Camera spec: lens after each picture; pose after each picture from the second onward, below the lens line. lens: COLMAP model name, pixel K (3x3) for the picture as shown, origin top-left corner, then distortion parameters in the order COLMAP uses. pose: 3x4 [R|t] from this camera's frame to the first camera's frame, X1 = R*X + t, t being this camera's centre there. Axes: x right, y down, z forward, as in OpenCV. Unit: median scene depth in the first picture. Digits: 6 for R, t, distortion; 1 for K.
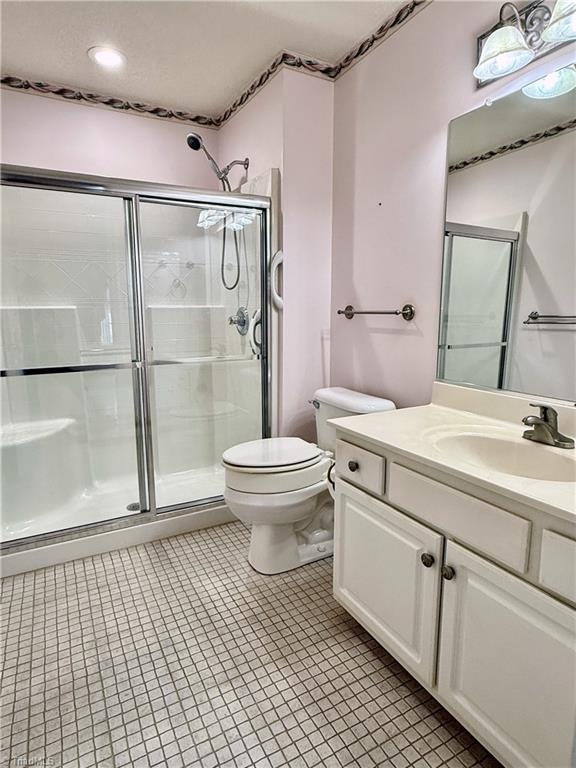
lens RADIAL K [[440.1, 0, 286.3], [0, 440.1, 386.3], [0, 0, 1]] dist [-0.013600, 0.006649]
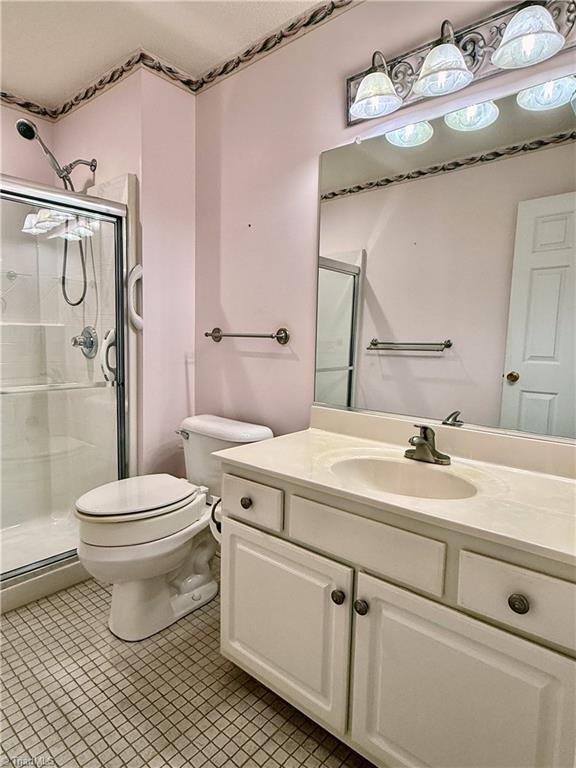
lens RADIAL K [[440.1, 0, 288.1], [0, 440.1, 386.1], [0, 0, 1]] dist [-0.013600, 0.006649]
pose [[0.932159, -0.016502, 0.361673, -0.068225], [0.036851, 0.998097, -0.049436, -0.007539], [-0.360169, 0.059410, 0.930993, 0.084903]]
